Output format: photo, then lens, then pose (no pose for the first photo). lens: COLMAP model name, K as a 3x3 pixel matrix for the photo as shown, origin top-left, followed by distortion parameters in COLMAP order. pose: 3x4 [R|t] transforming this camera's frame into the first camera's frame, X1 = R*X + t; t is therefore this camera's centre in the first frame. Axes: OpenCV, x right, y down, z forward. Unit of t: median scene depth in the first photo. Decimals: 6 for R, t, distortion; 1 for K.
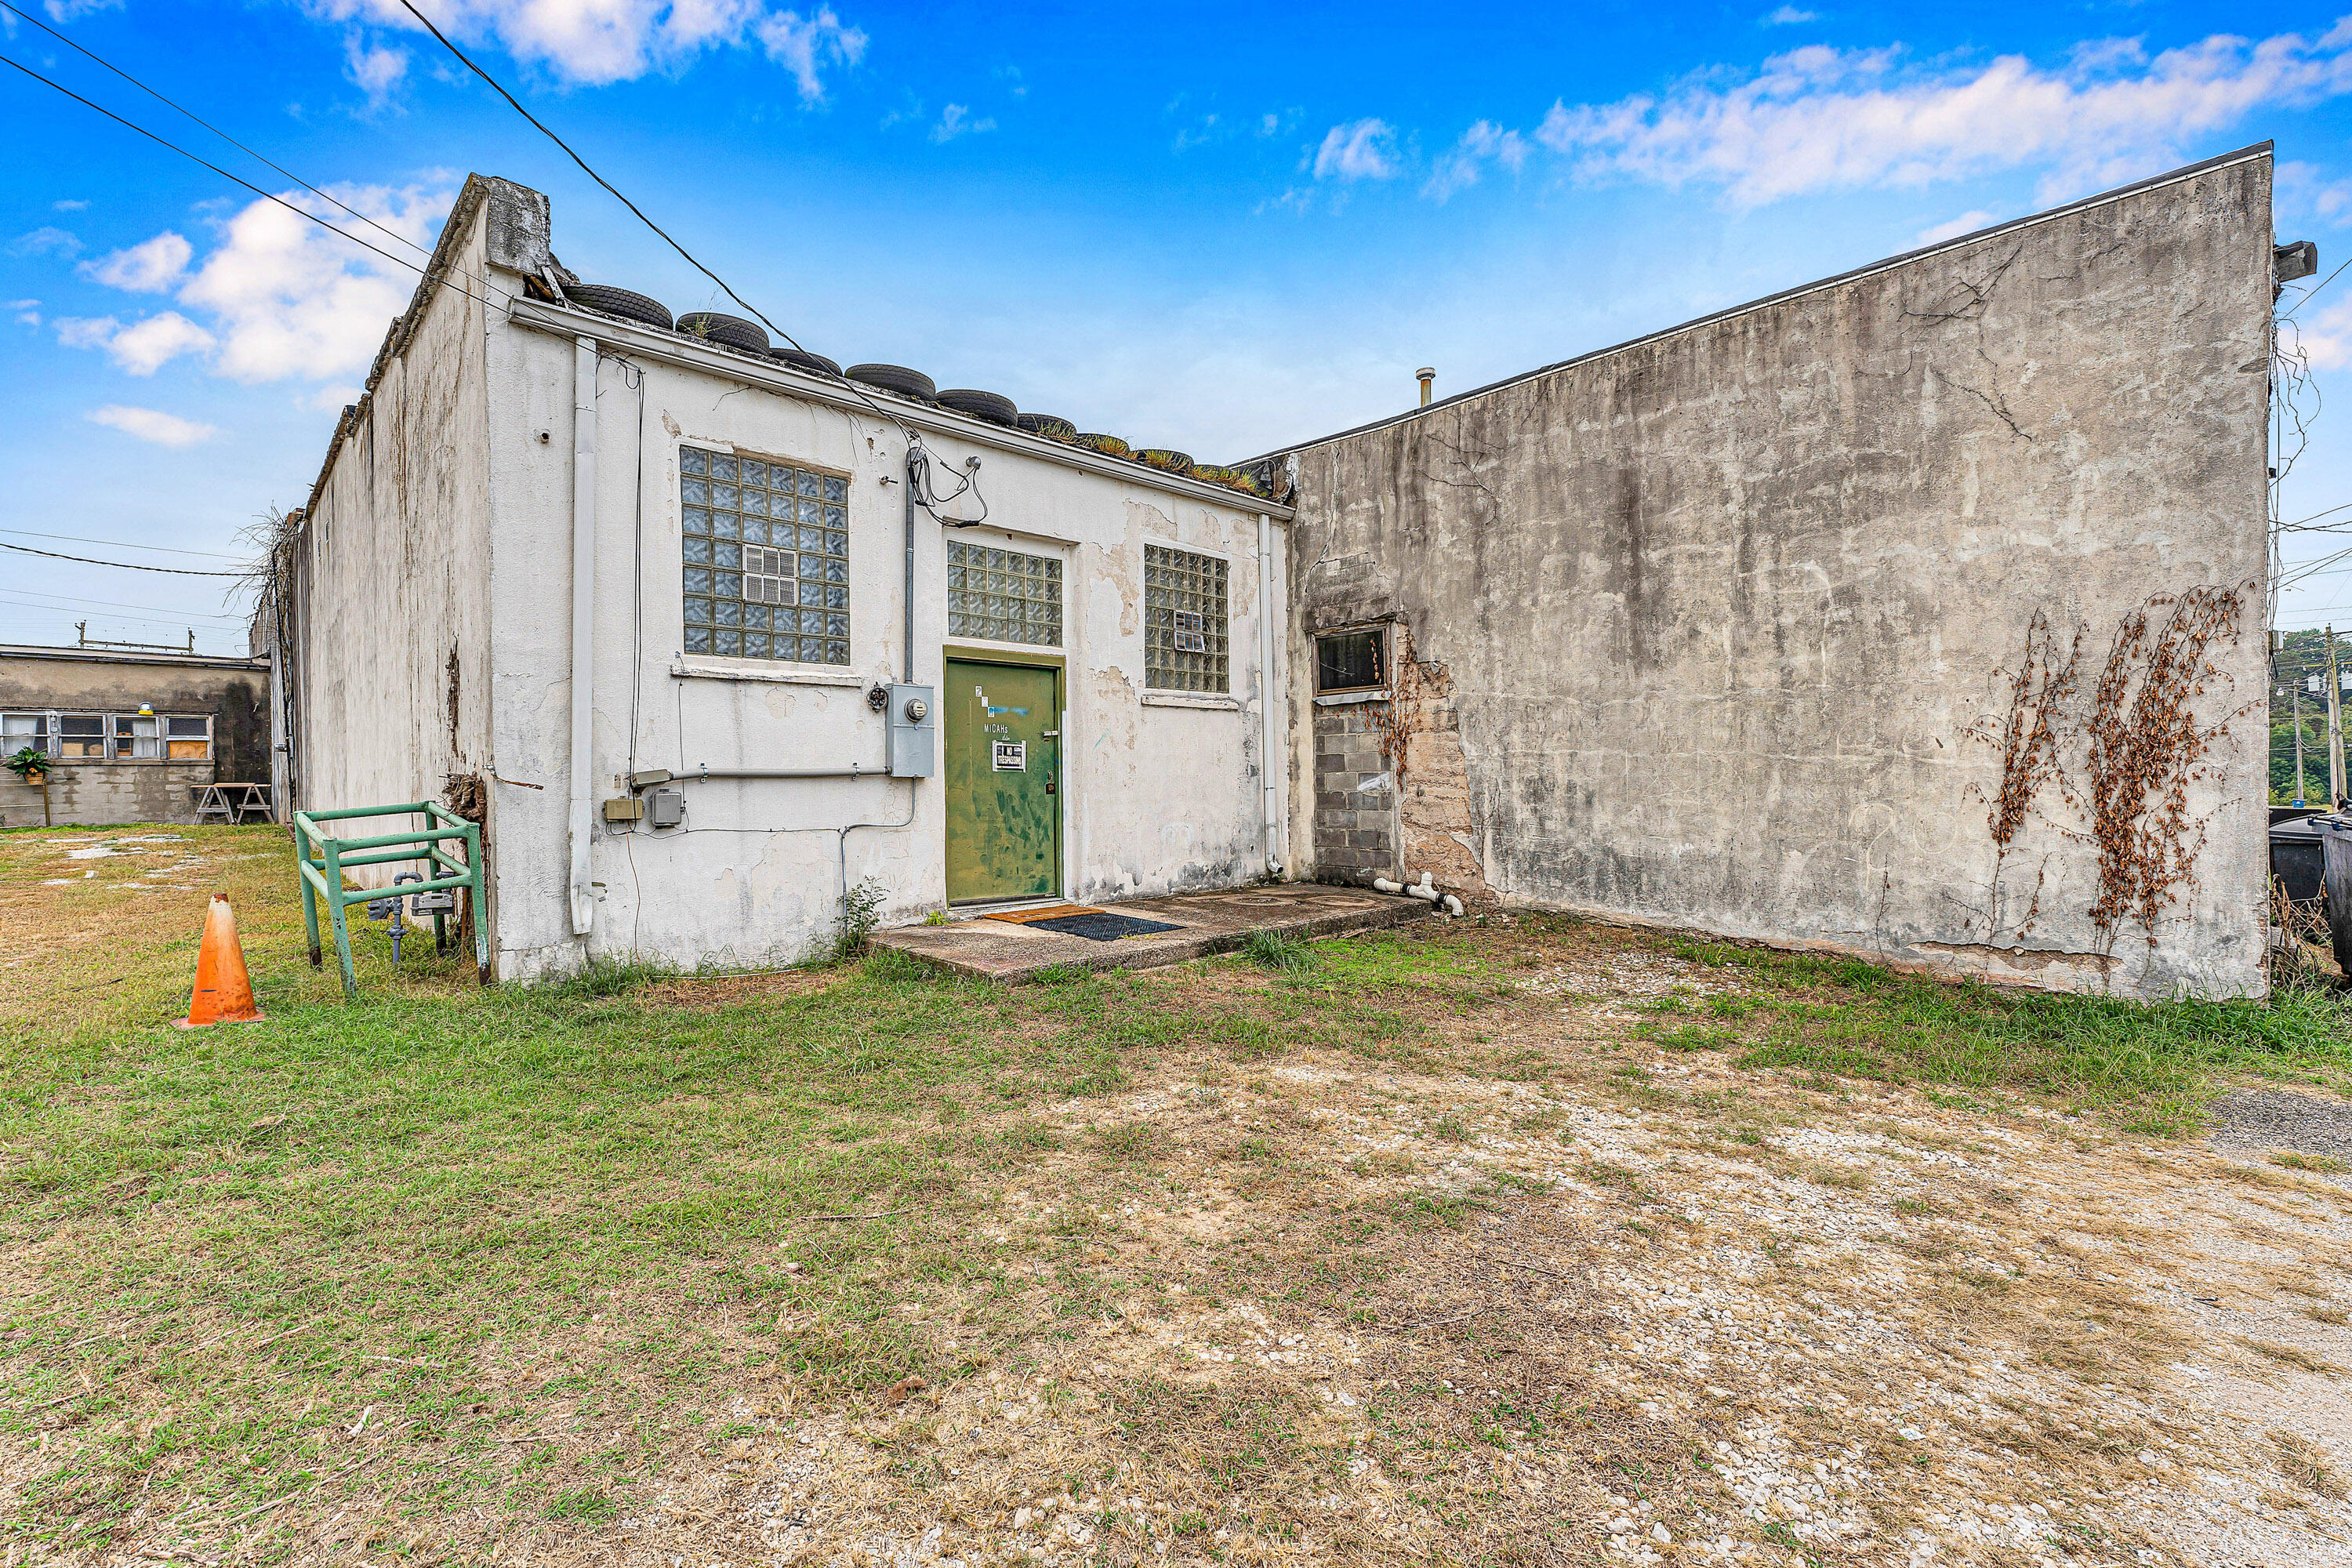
lens RADIAL K [[1020.0, 0, 1173.5], [0, 1020.0, 779.5], [0, 0, 1]] dist [-0.001347, -0.000175]
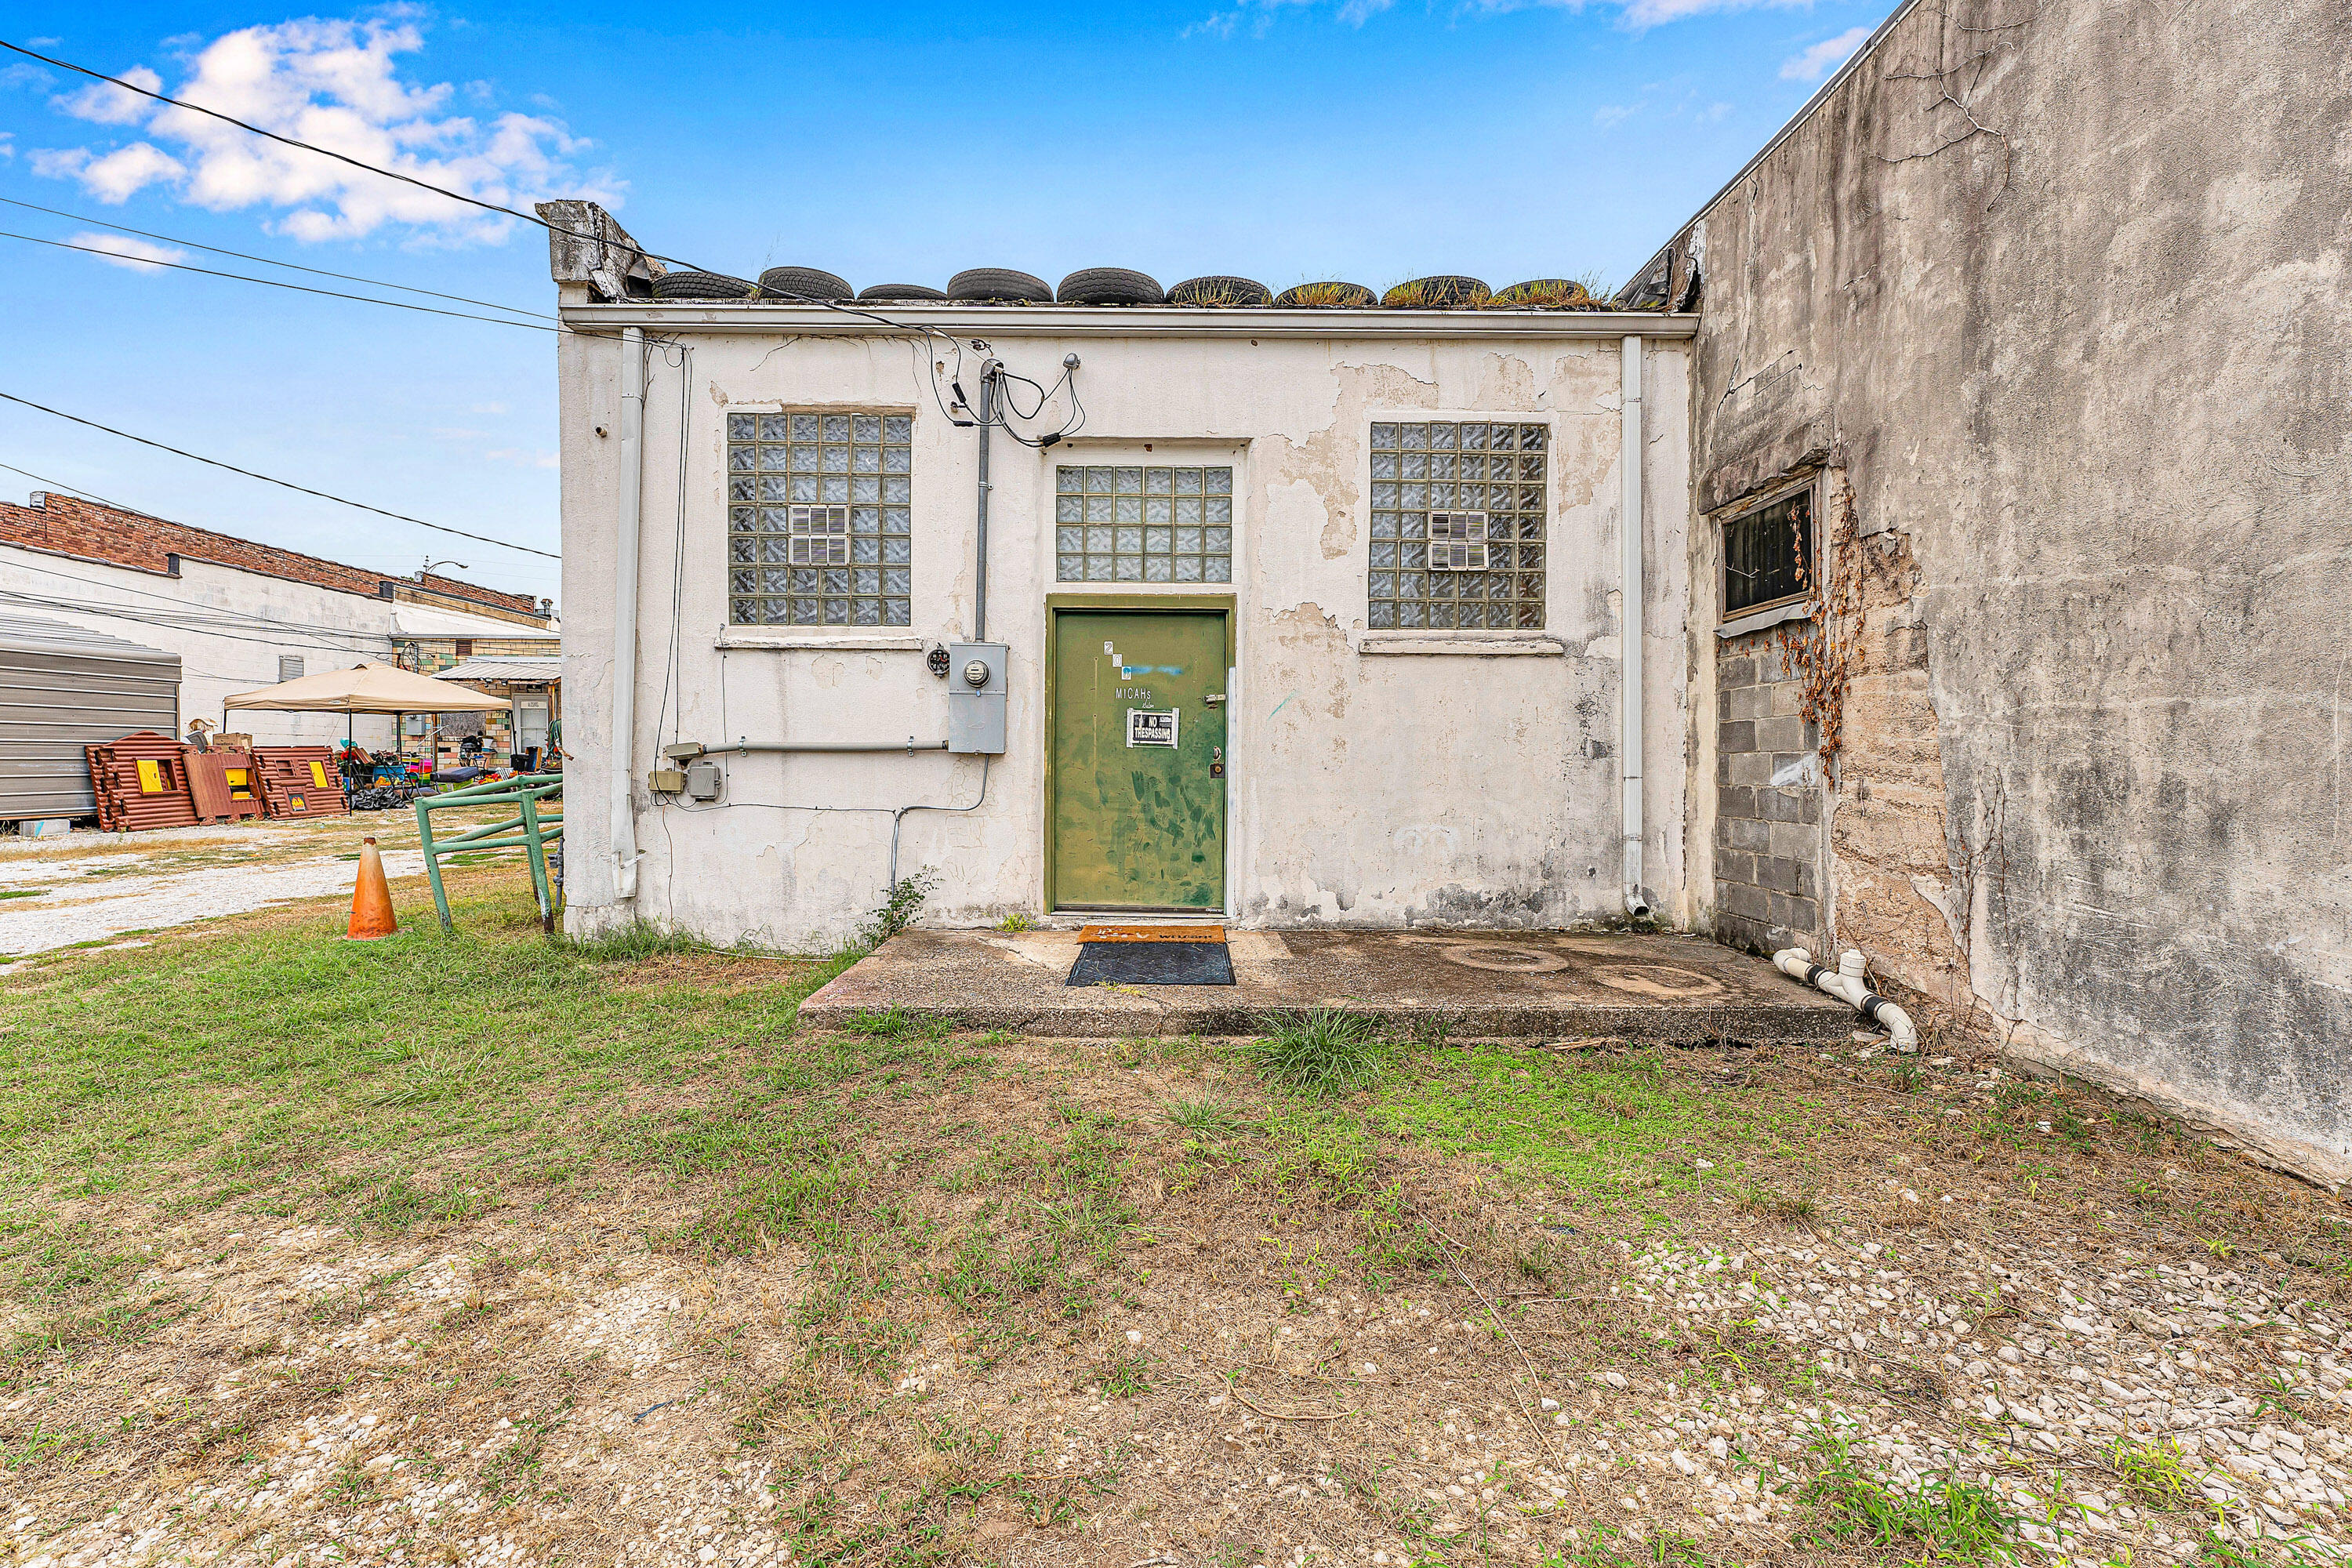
lens RADIAL K [[985.3, 0, 1173.6], [0, 985.3, 772.5], [0, 0, 1]] dist [0.001138, -0.000275]
pose [[0.726717, 0.020291, -0.686637, 0.367693], [-0.012434, 0.999788, 0.016386, -0.001327], [0.686824, -0.003371, 0.726816, 0.449852]]
